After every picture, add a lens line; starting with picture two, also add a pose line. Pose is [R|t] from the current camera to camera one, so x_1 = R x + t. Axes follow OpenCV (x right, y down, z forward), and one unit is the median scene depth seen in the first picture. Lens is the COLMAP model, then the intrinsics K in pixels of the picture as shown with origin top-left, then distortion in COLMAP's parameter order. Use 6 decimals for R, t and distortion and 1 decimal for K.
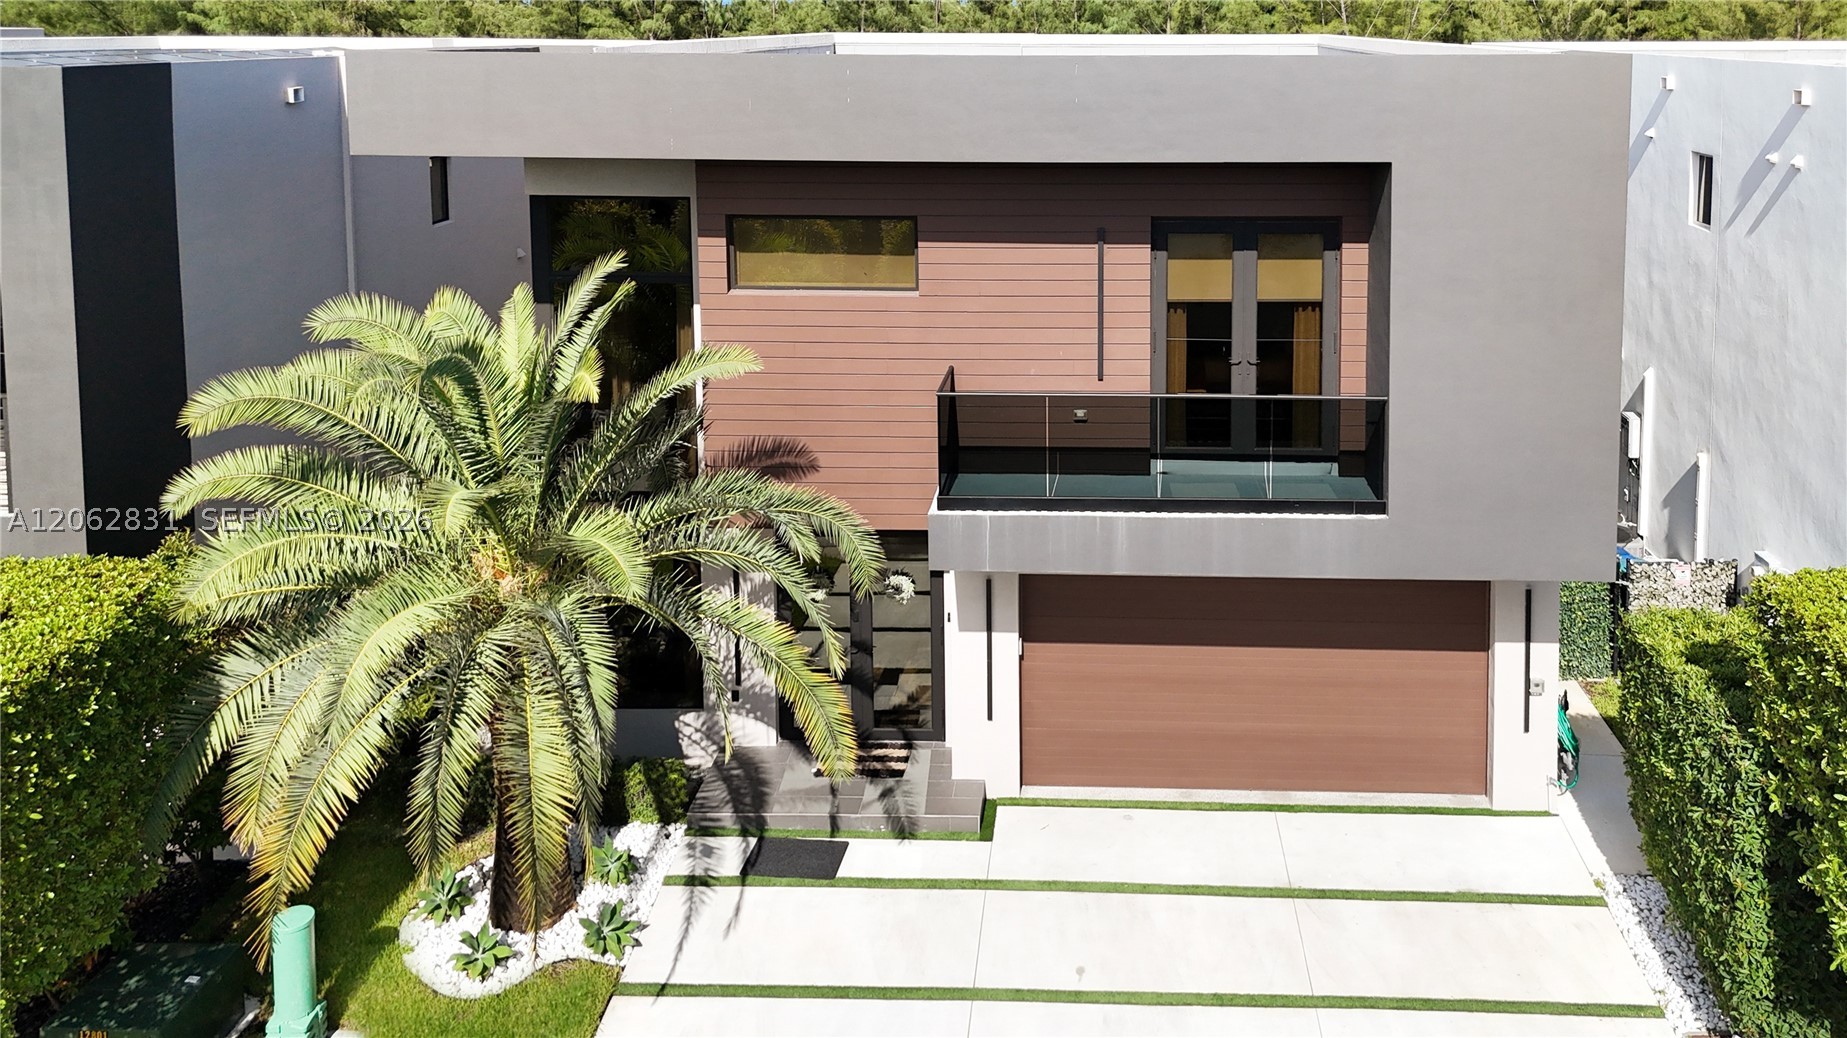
lens RADIAL K [[2170.8, 0, 983.9], [0, 2170.8, 402.2], [0, 0, 1]] dist [0.026078, 0.045937]
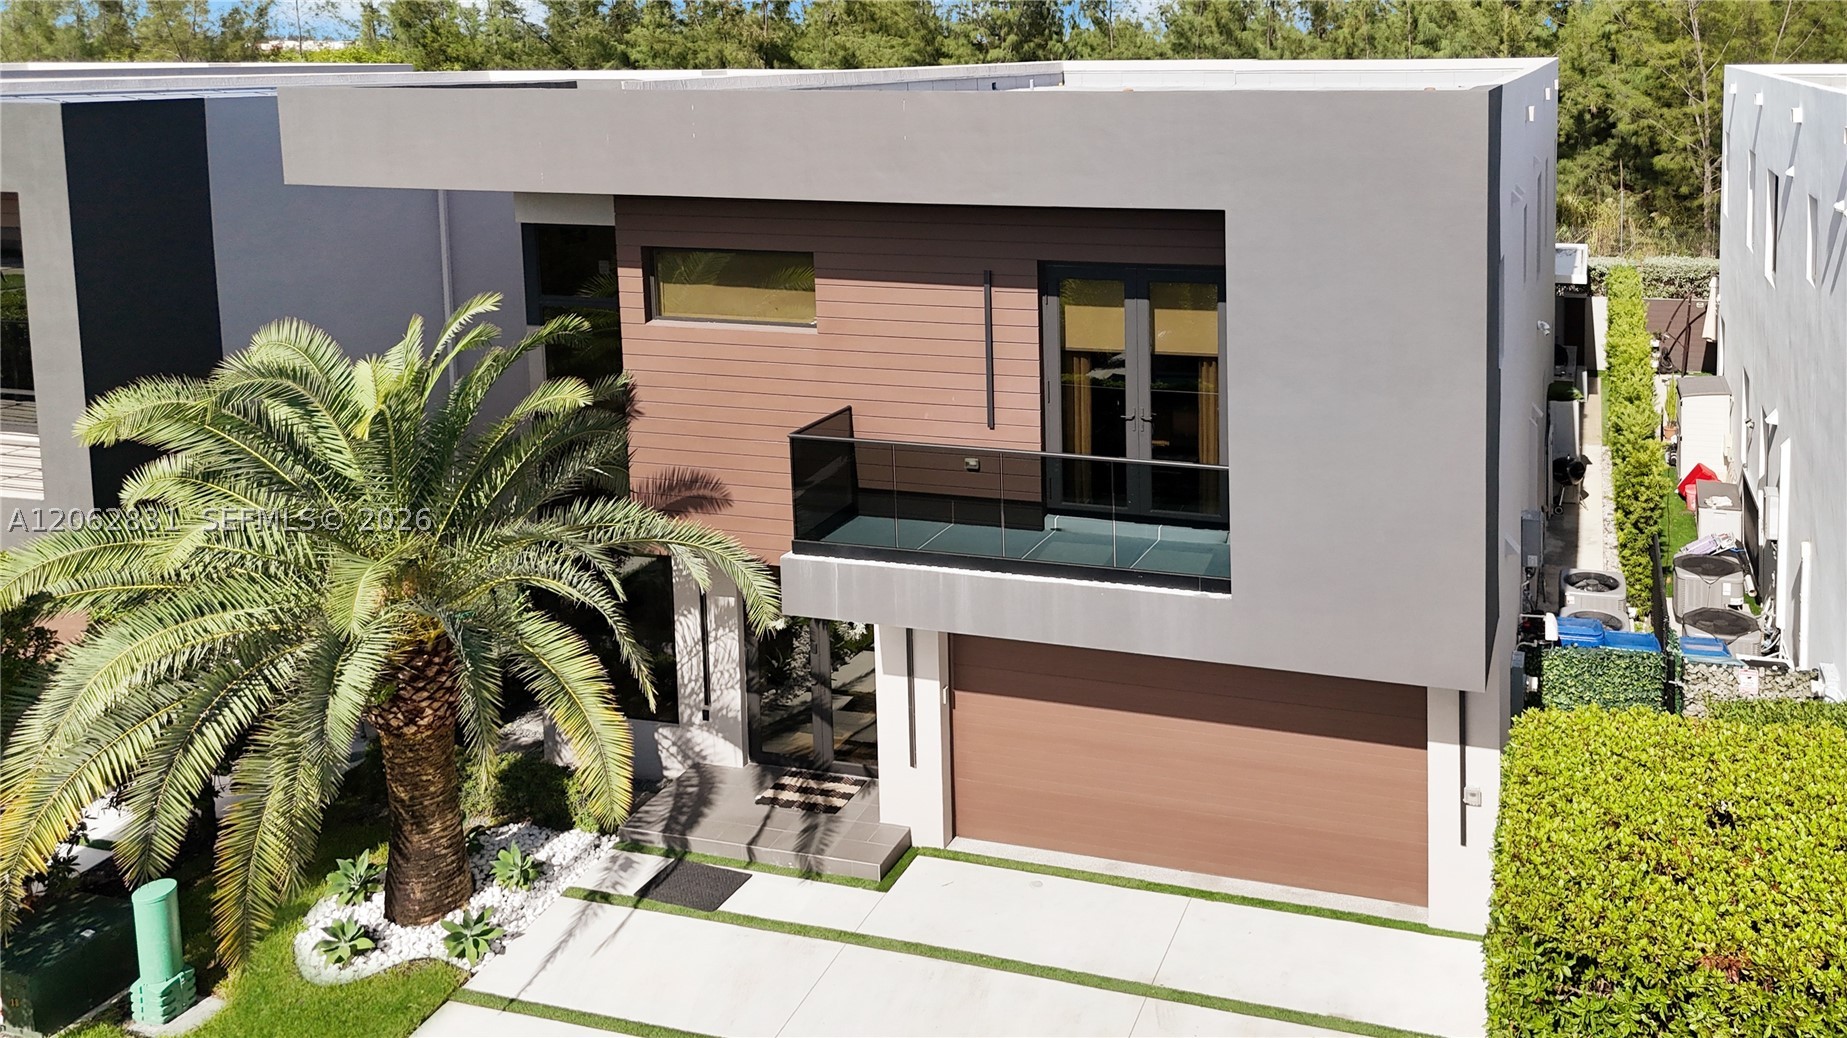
lens RADIAL K [[2002.5, 0, 921.9], [0, 2002.5, 405.2], [0, 0, 1]] dist [0.009744, 0.012751]
pose [[0.945973, 0.048469, -0.320603, 0.306681], [-0.047163, 0.998817, 0.011841, -0.029385], [0.320798, 0.003919, 0.947140, 0.154668]]
